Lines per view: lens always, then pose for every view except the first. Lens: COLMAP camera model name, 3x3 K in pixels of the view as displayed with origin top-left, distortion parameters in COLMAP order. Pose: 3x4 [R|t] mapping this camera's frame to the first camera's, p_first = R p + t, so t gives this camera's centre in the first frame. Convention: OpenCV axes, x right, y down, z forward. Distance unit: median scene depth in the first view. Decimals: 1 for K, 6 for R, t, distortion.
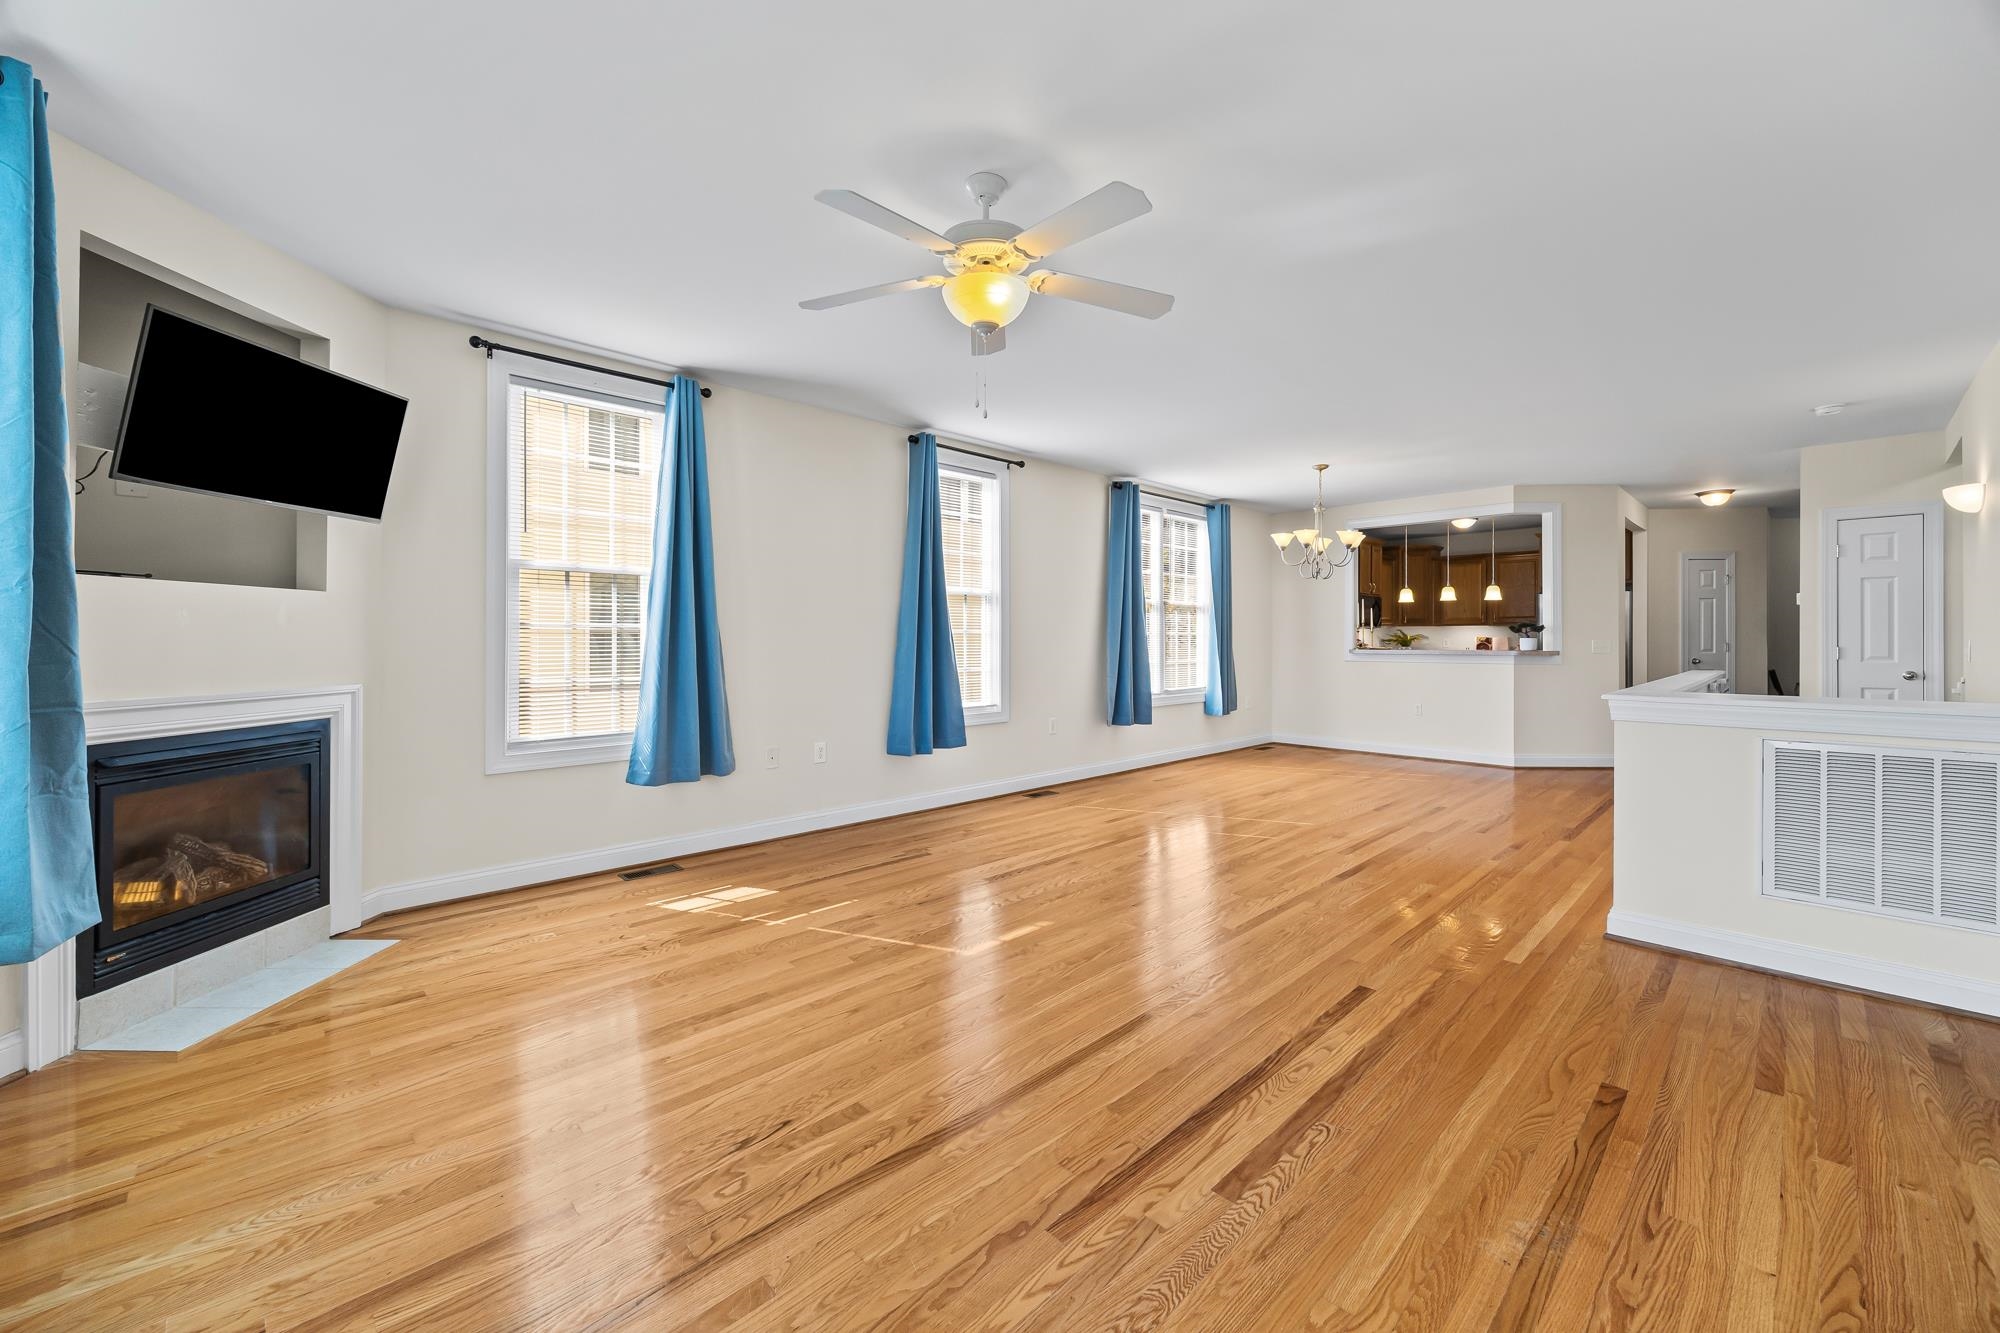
lens RADIAL K [[771.2, 0, 1003.4], [0, 771.2, 647.7], [0, 0, 1]] dist [-0.002934, 0.000453]
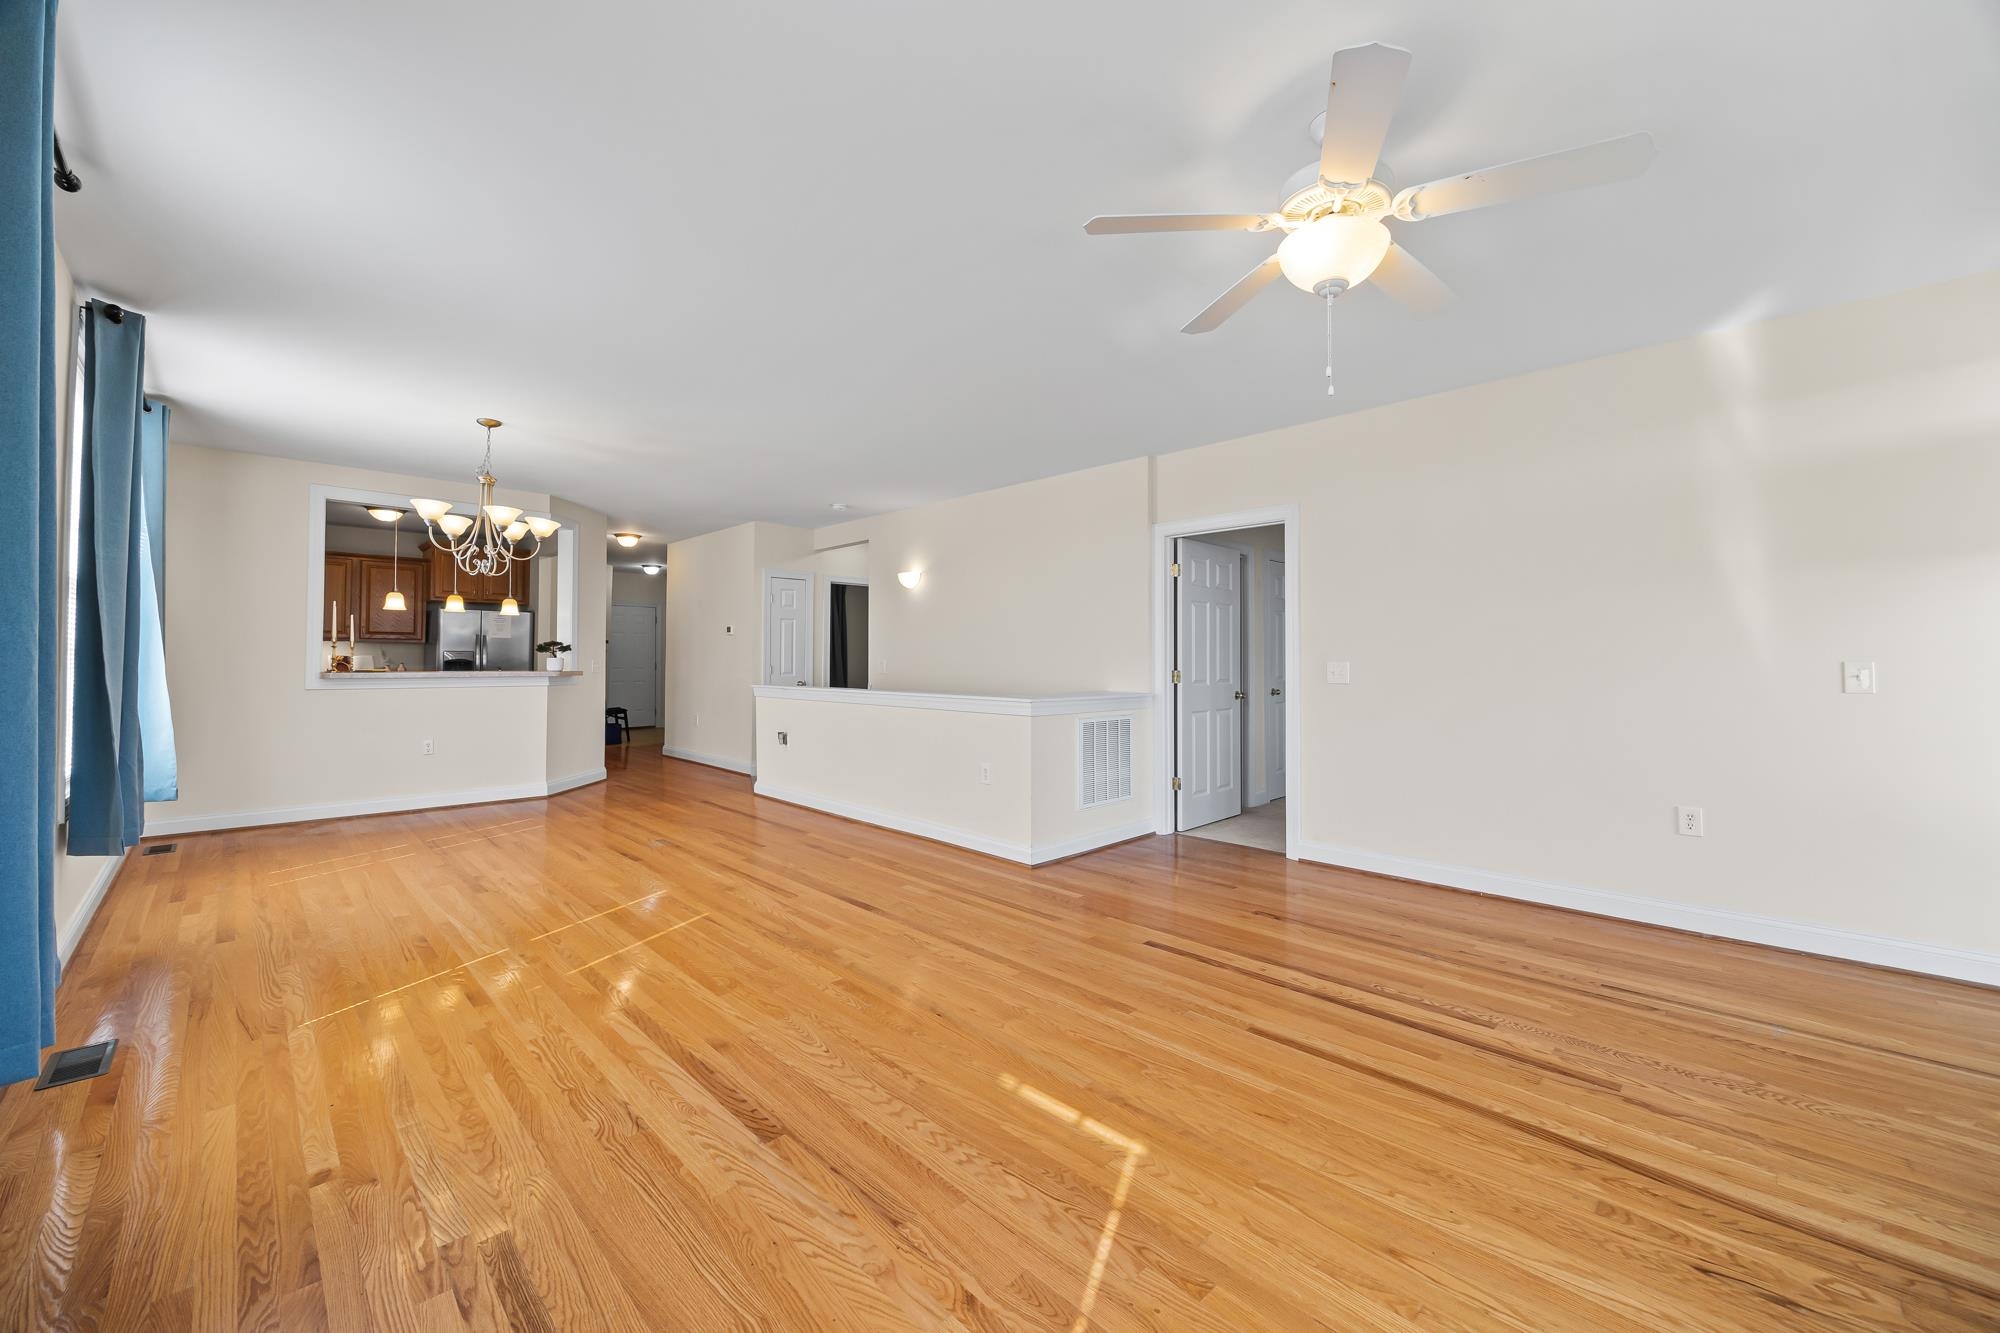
lens RADIAL K [[771.2, 0, 1003.4], [0, 771.2, 657.7], [0, 0, 1]] dist [-0.002934, 0.000453]
pose [[-0.016417, 0.004089, 0.999857, -0.846043], [0.006615, 0.999970, -0.003981, -0.015367], [-0.999843, 0.006549, -0.016443, 1.371371]]
